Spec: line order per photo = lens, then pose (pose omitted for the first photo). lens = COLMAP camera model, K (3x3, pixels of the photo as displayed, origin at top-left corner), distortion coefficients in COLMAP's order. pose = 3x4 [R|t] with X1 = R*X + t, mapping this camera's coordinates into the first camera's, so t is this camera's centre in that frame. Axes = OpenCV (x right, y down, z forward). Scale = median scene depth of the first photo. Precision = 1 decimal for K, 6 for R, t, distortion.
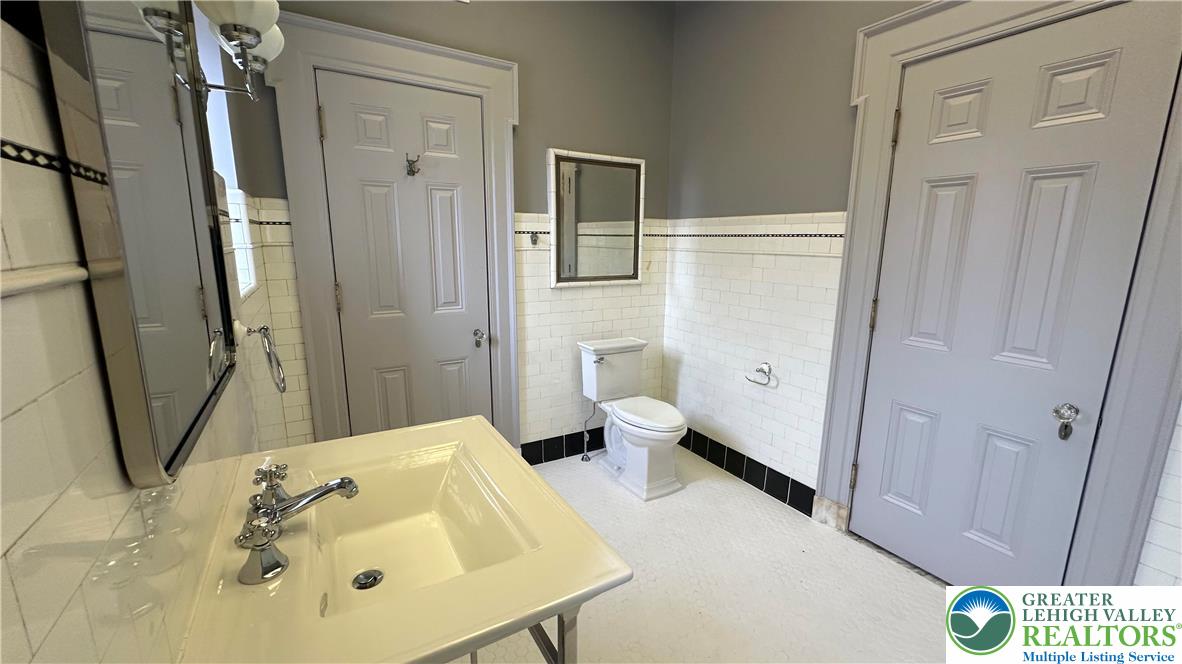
lens RADIAL K [[474.2, 0, 595.2], [0, 474.2, 334.7], [0, 0, 1]] dist [-0.002383, 0.000697]
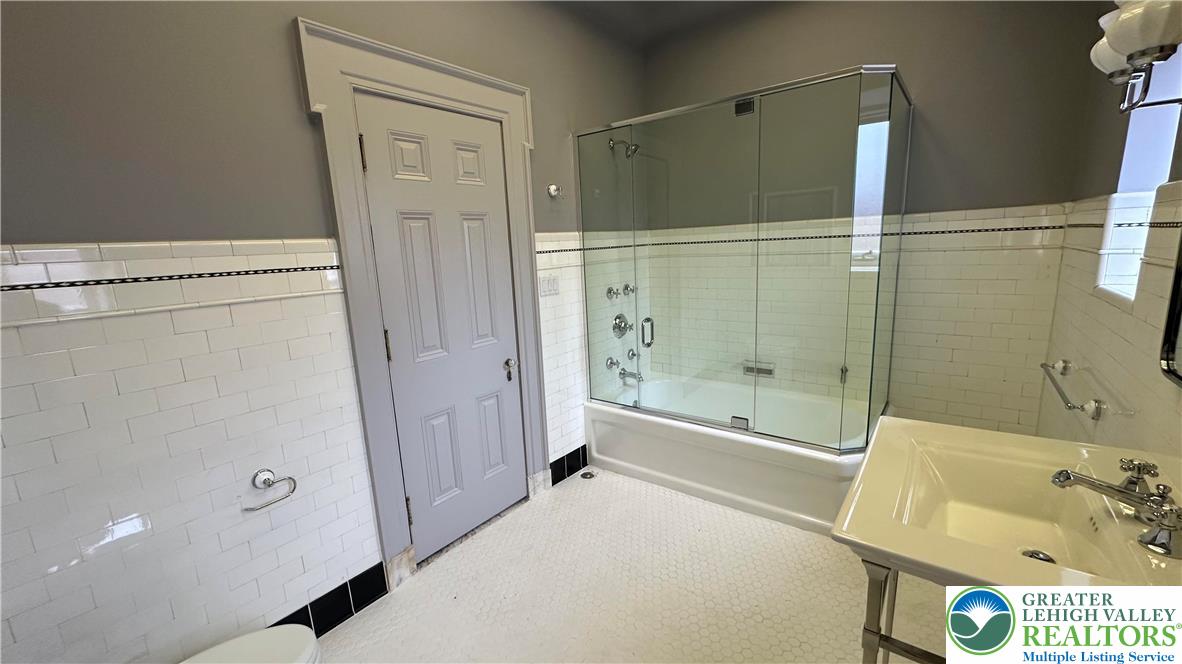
lens RADIAL K [[474.2, 0, 595.2], [0, 474.2, 334.7], [0, 0, 1]] dist [-0.002383, 0.000697]
pose [[-0.368760, -0.172336, 0.913409, -0.463119], [0.219589, 0.938697, 0.265760, -0.237057], [-0.903214, 0.298577, -0.308311, 0.951764]]
